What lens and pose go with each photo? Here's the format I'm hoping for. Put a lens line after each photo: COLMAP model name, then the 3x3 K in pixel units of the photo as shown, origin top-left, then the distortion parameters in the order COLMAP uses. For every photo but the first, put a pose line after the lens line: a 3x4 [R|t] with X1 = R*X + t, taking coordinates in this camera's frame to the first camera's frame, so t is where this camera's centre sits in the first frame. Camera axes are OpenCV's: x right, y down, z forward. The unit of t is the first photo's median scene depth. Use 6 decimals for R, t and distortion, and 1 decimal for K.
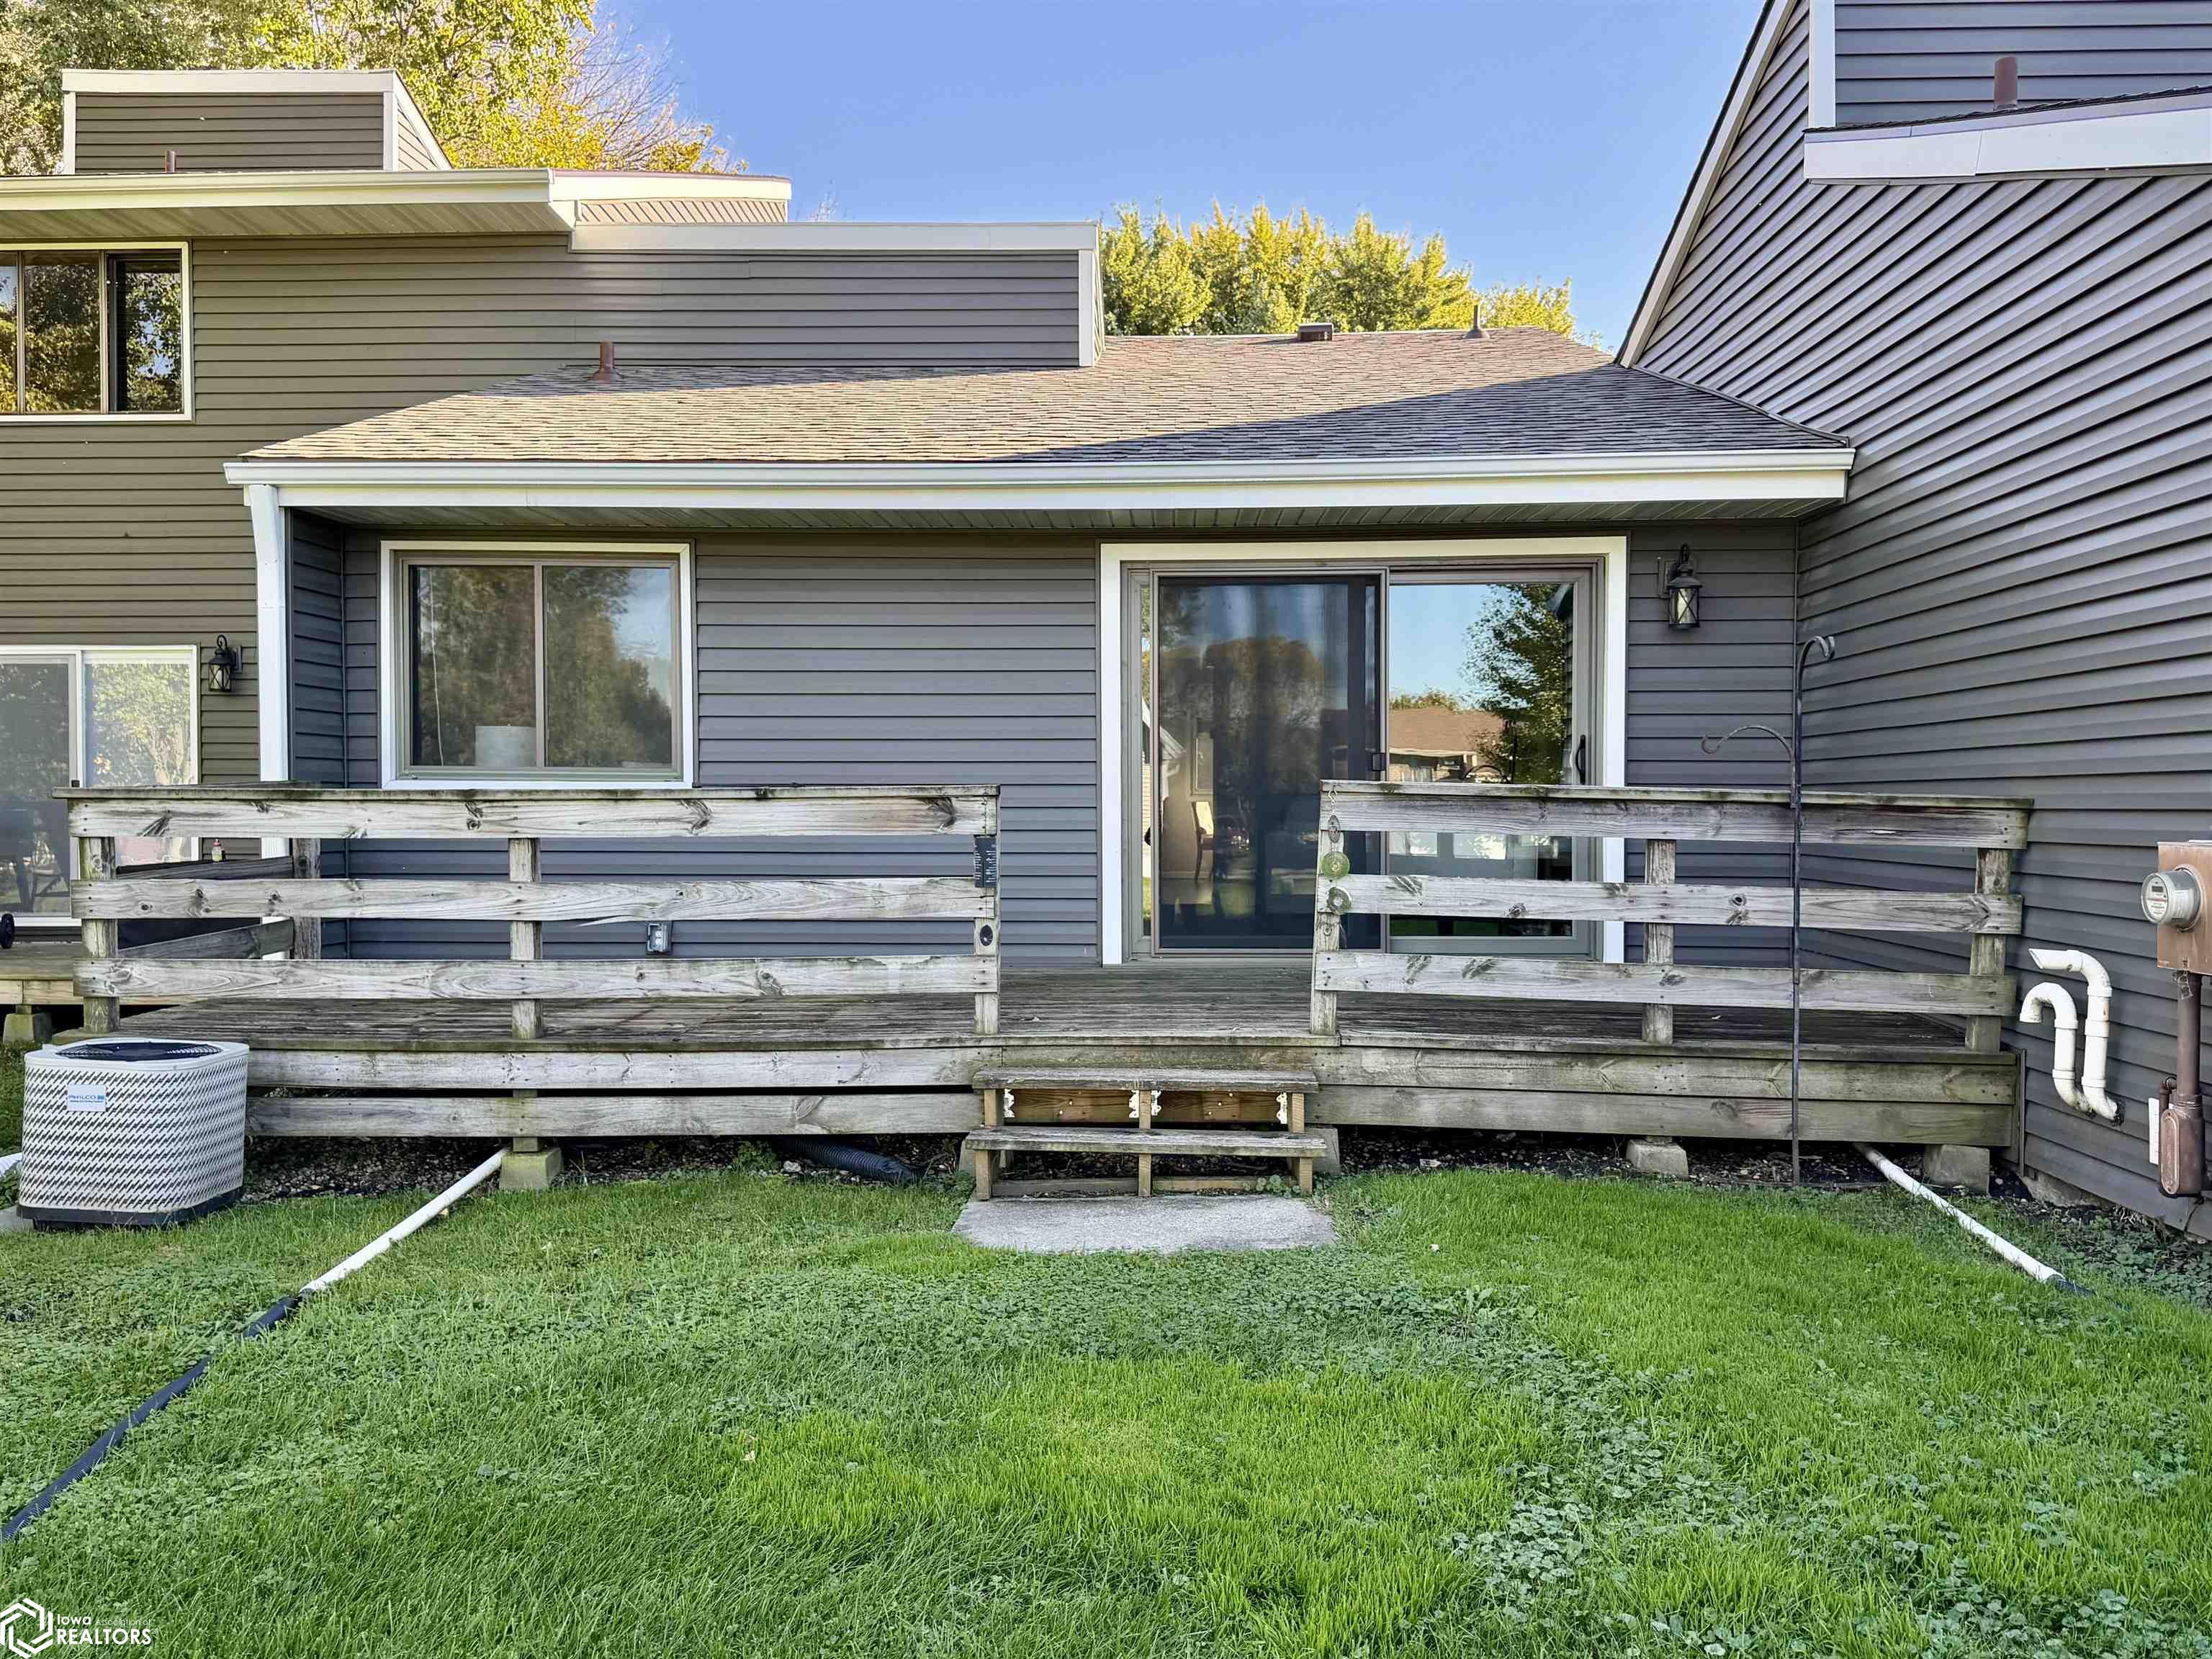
lens RADIAL K [[1736.2, 0, 1106.0], [0, 1736.2, 829.5], [0, 0, 1]] dist [0.137958, -0.281832]
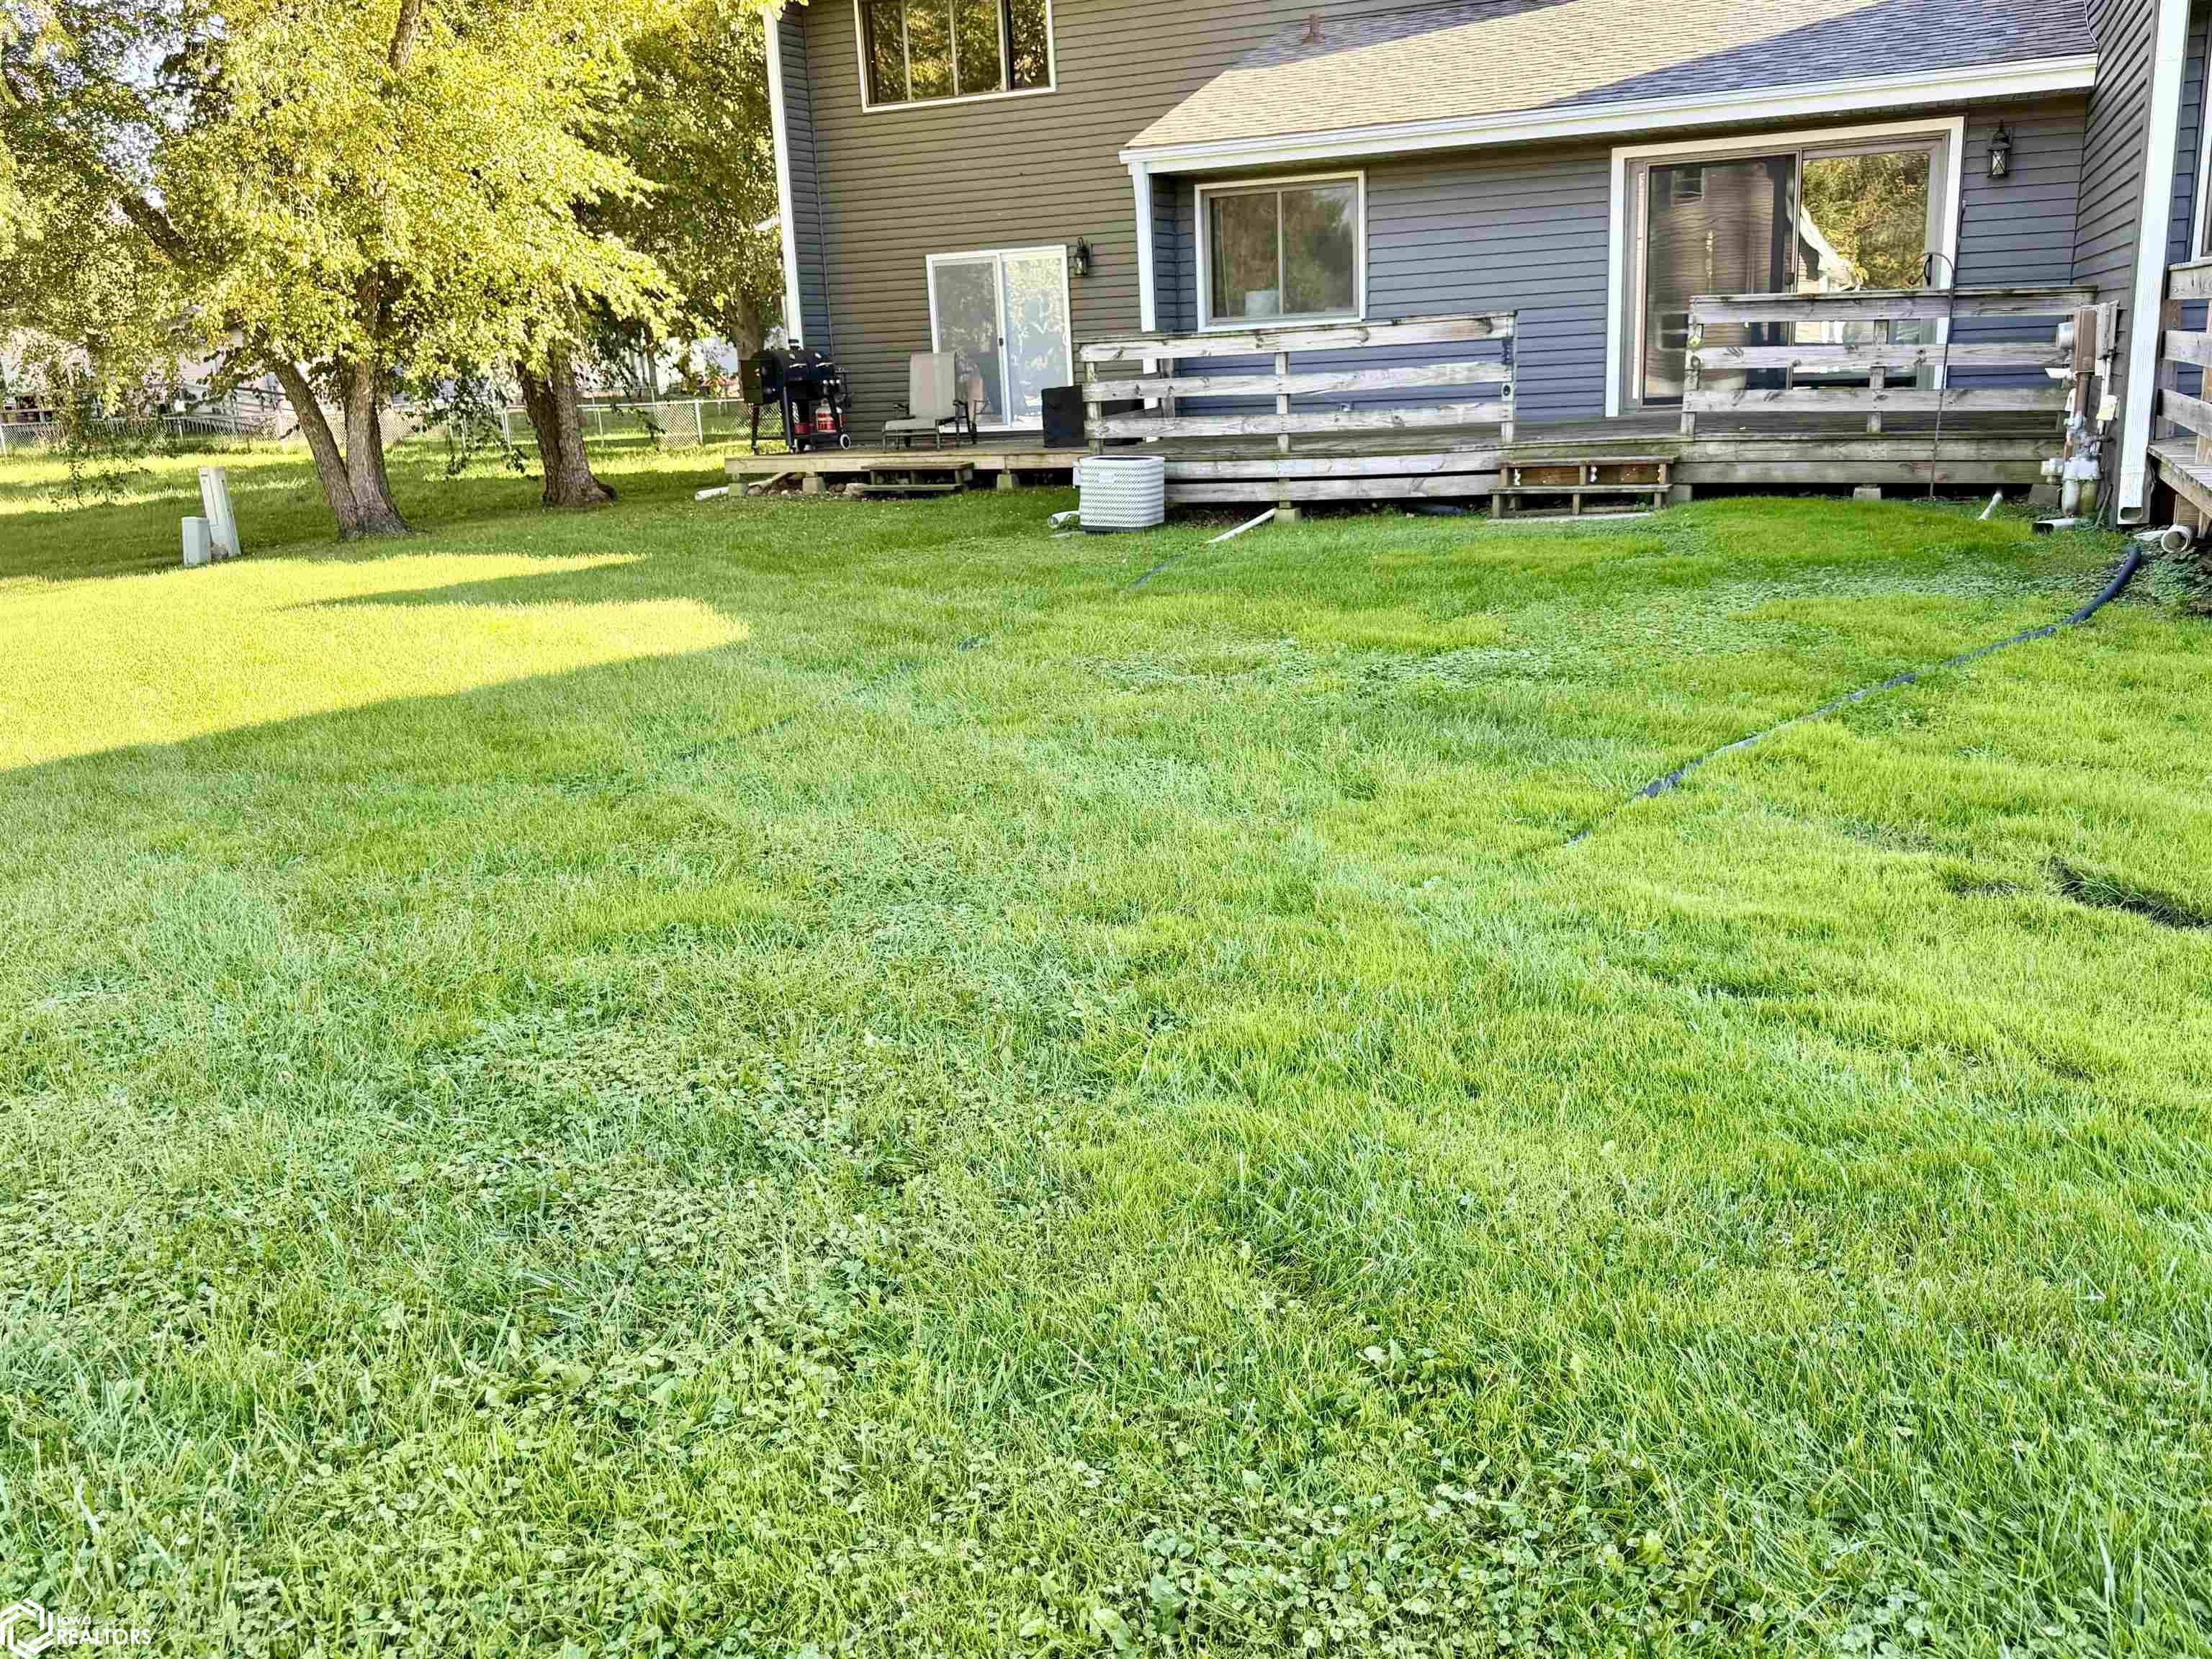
lens RADIAL K [[1736.2, 0, 1106.0], [0, 1736.2, 829.5], [0, 0, 1]] dist [0.137958, -0.281832]
pose [[0.924797, 0.054538, -0.376531, 0.282195], [0.043742, 0.967868, 0.247625, 0.028964], [0.377937, -0.245473, 0.892696, -1.049681]]
